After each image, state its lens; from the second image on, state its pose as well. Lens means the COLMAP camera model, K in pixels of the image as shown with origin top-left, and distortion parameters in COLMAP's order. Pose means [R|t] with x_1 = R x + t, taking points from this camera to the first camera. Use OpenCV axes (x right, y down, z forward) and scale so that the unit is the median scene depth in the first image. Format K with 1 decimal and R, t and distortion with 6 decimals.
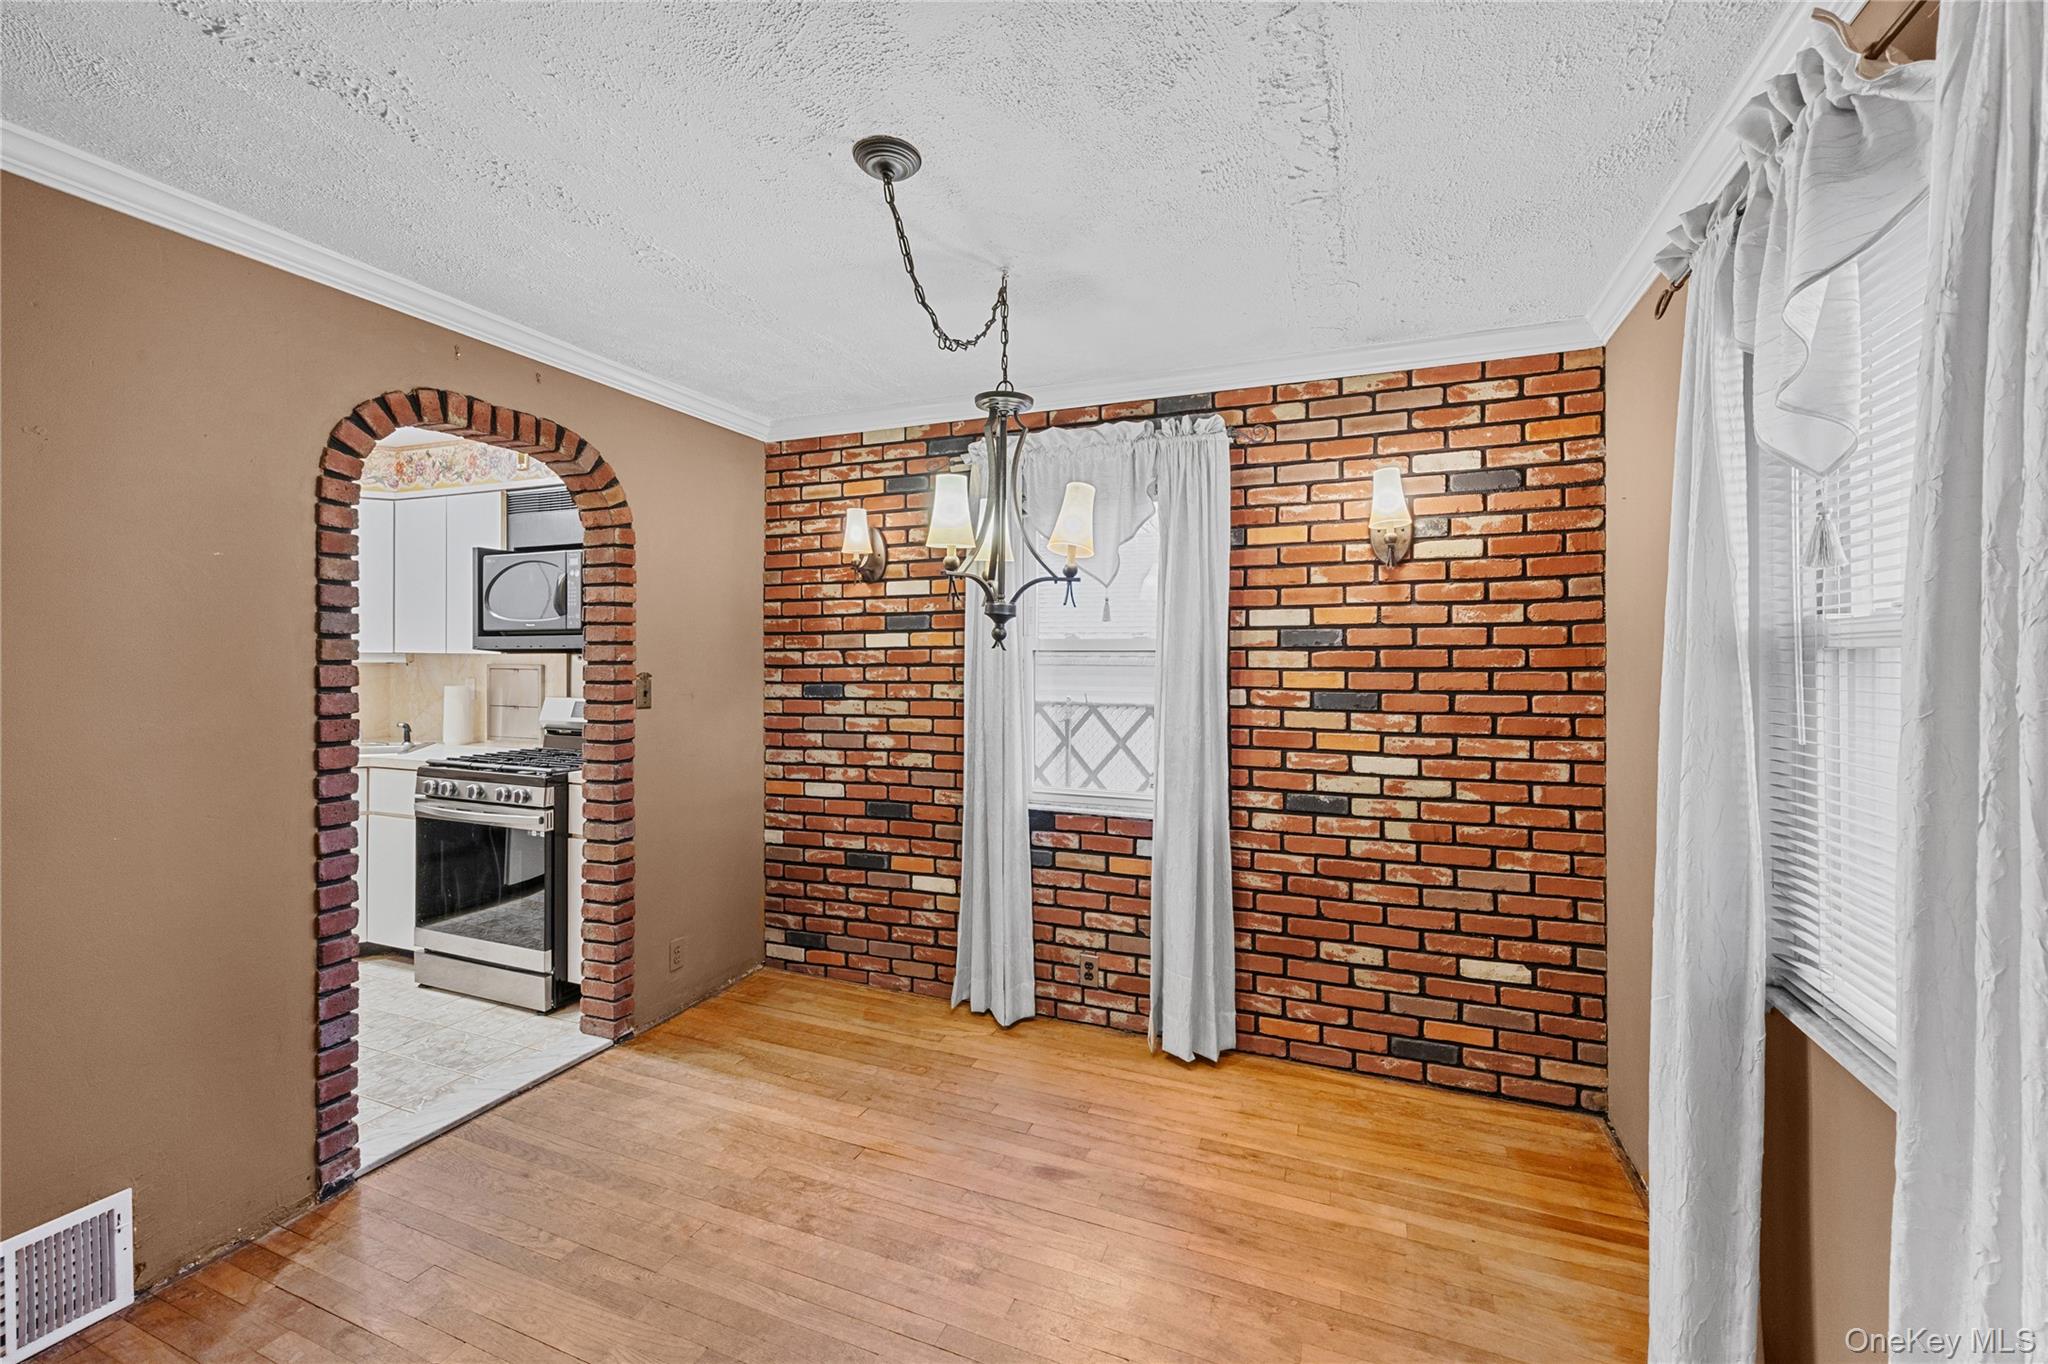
lens RADIAL K [[807.5, 0, 1025.0], [0, 807.5, 661.6], [0, 0, 1]] dist [0.003453, -0.000987]
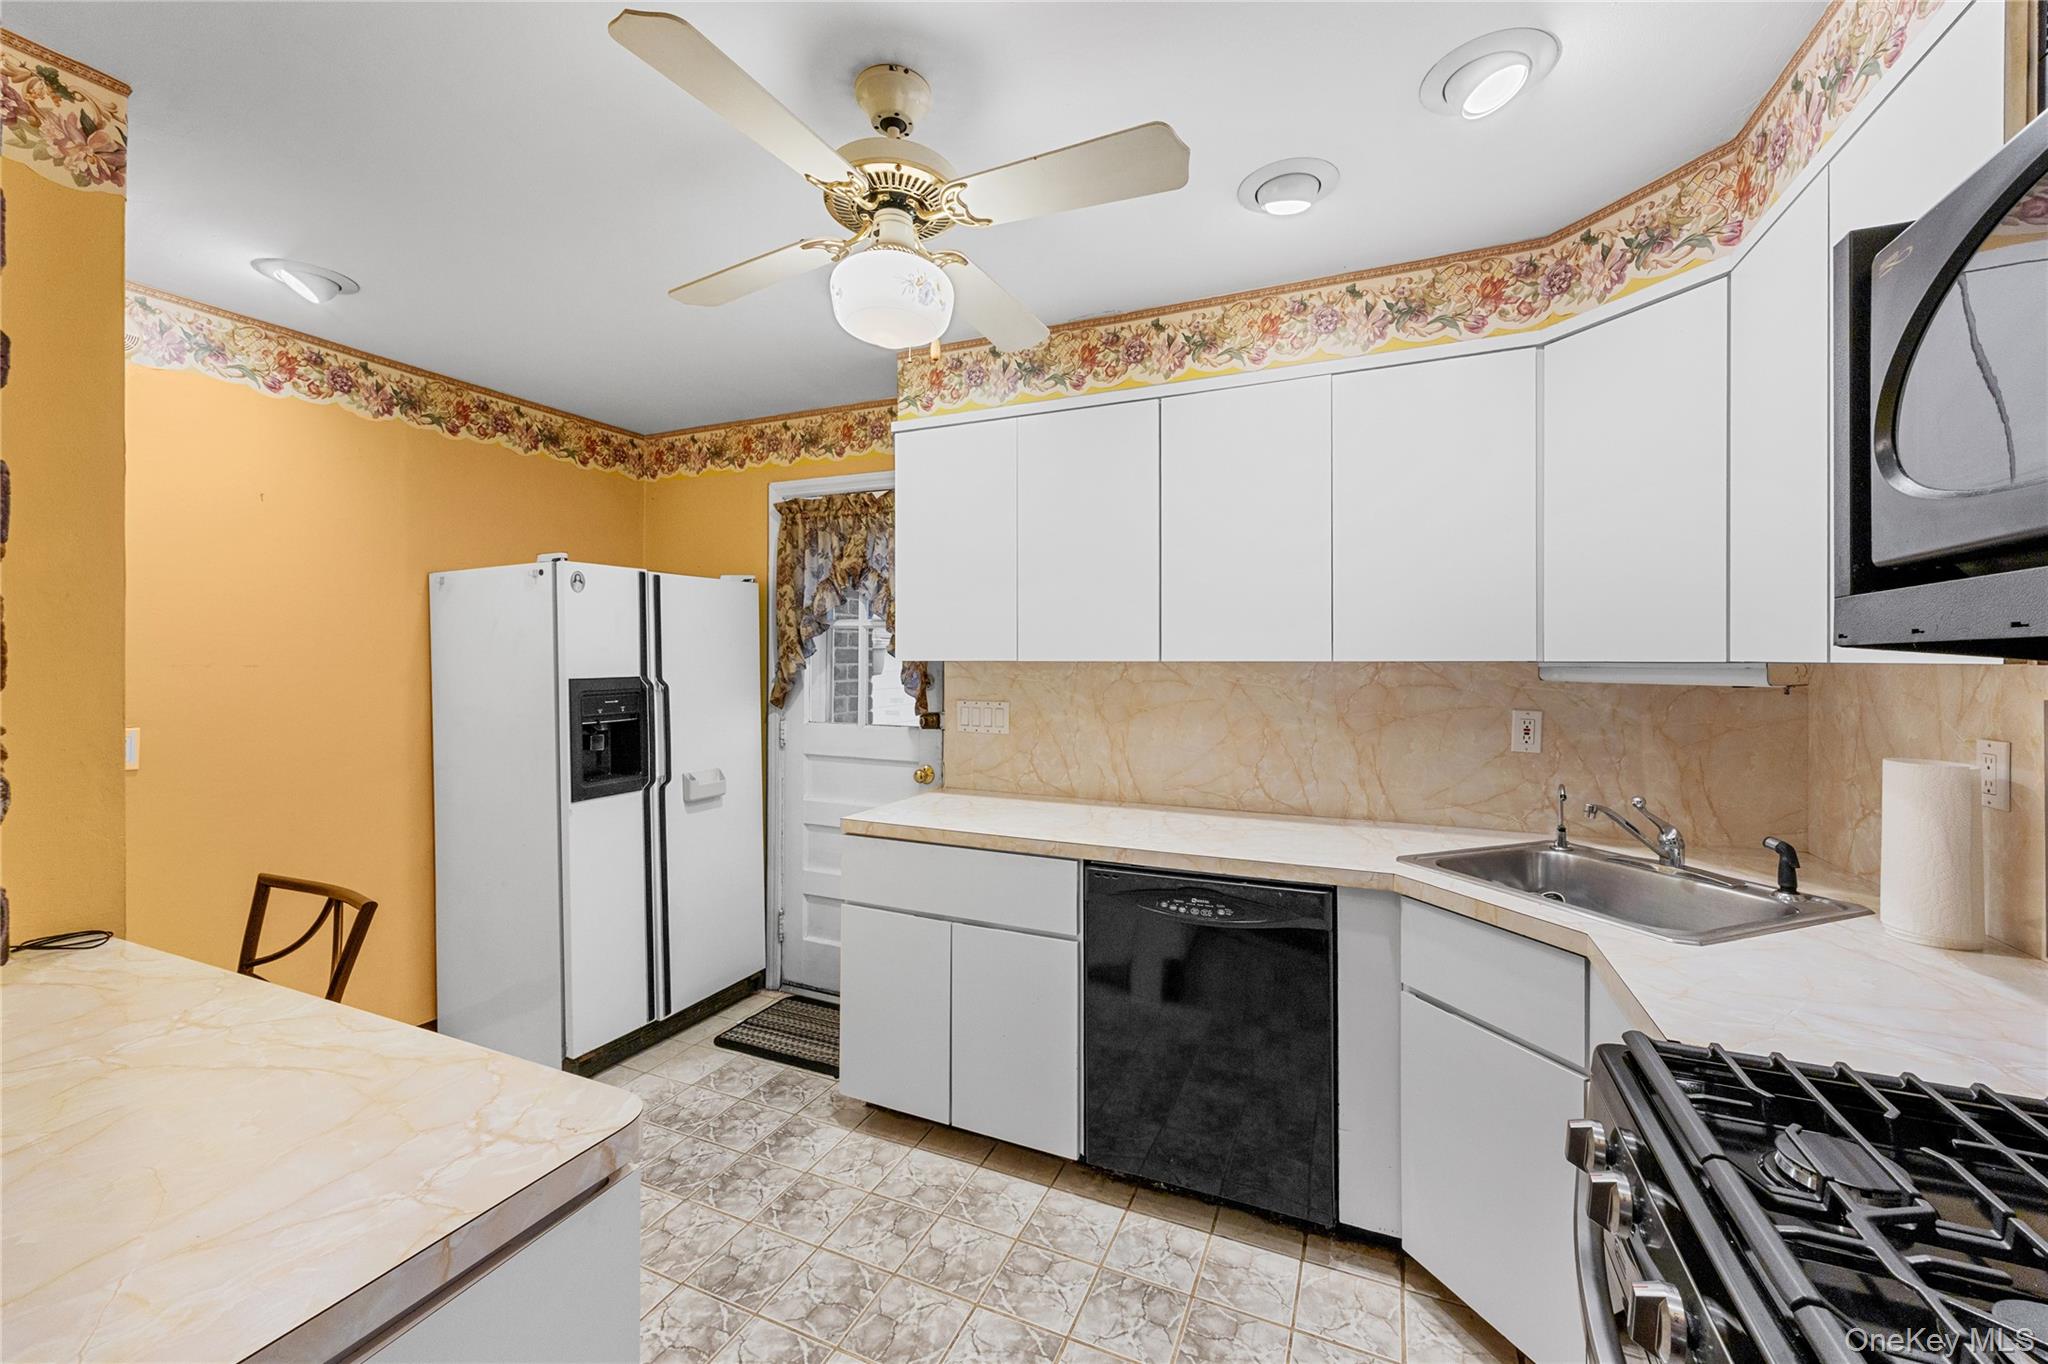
lens RADIAL K [[807.5, 0, 1026.7], [0, 807.5, 660.0], [0, 0, 1]] dist [0.003453, -0.000987]
pose [[-0.045168, -0.007007, -0.998955, -0.431487], [-0.006499, 0.999956, -0.006720, -0.007510], [0.998958, 0.006189, -0.045212, 0.783926]]
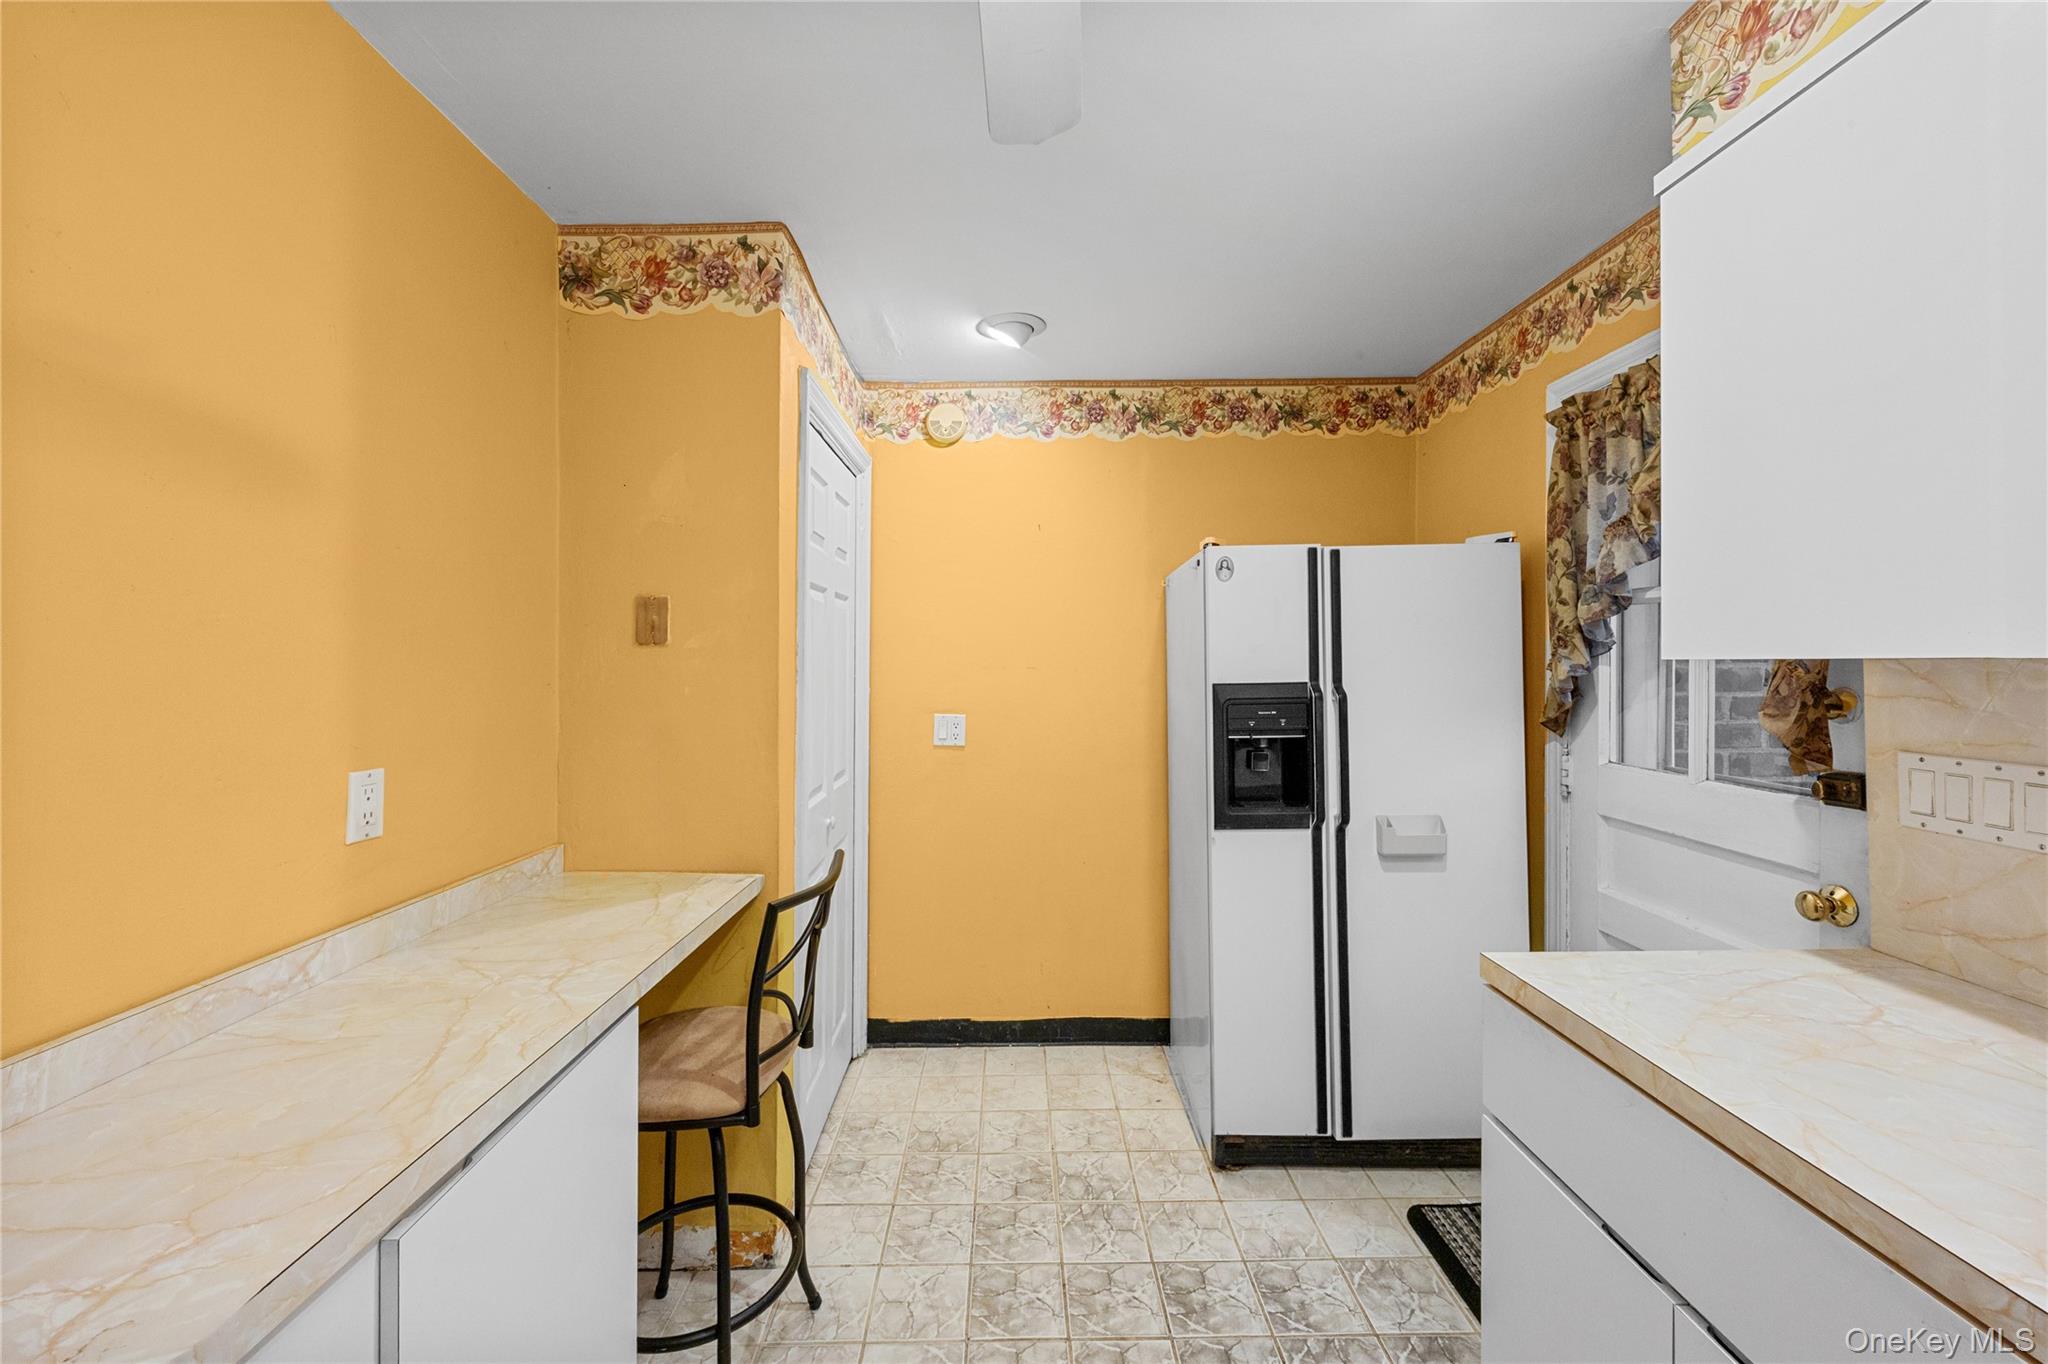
lens RADIAL K [[807.5, 0, 1023.7], [0, 807.5, 657.7], [0, 0, 1]] dist [0.003453, -0.000987]
pose [[-0.929197, -0.003335, -0.369569, -0.776709], [-0.001828, 0.999989, -0.004429, -0.009765], [0.369580, -0.003440, -0.929193, 0.862571]]
